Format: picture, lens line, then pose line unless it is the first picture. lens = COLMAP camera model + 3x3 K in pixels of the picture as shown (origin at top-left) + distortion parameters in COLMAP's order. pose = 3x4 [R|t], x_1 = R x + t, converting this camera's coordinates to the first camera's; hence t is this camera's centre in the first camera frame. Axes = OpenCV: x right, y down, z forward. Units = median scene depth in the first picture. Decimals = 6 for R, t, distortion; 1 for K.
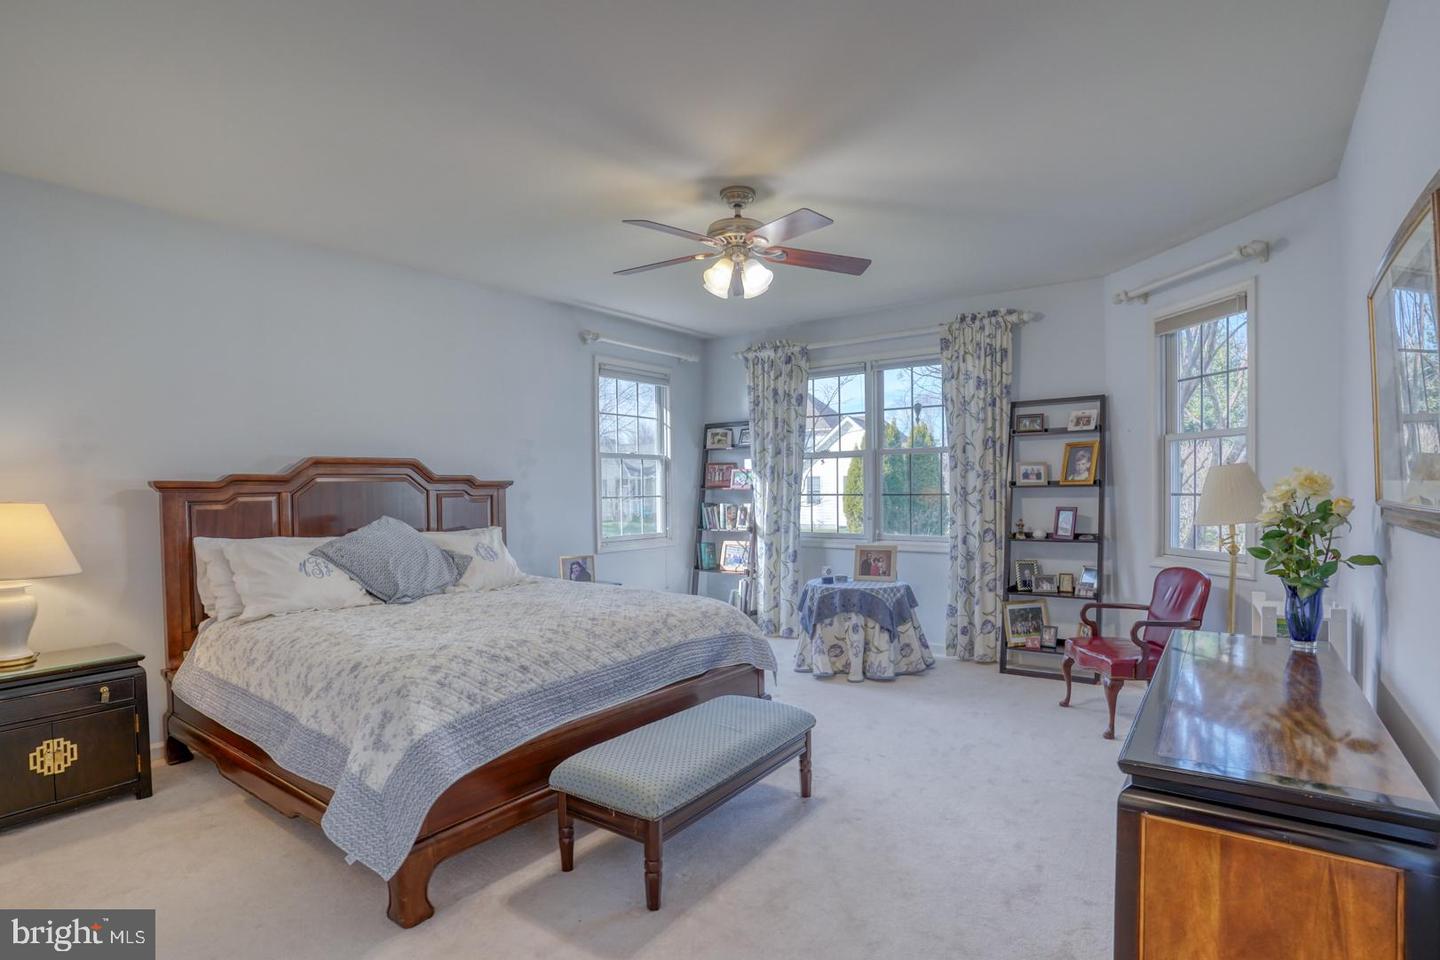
lens RADIAL K [[720.2, 0, 720.0], [0, 720.2, 480.0], [0, 0, 1]] dist [-0.084681, 0.036757]
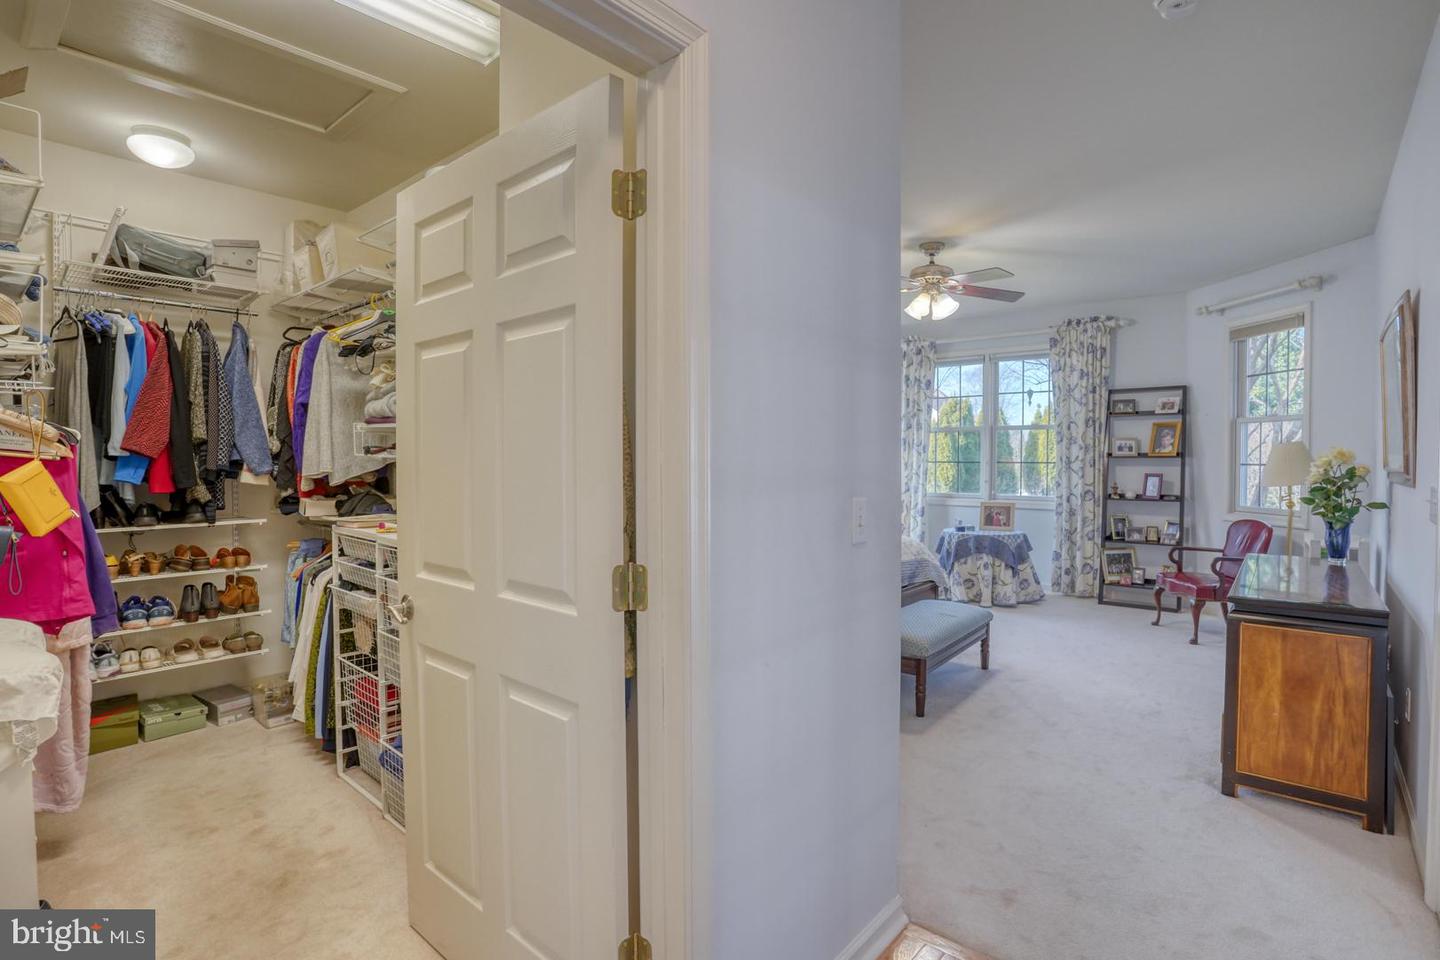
lens RADIAL K [[723.1, 0, 718.3], [0, 723.1, 448.5], [0, 0, 1]] dist [-0.083362, 0.039515]
pose [[0.998428, 0.011322, -0.054893, -0.222720], [-0.011293, 0.999936, 0.000838, 0.000854], [0.054899, -0.000217, 0.998492, -0.306287]]
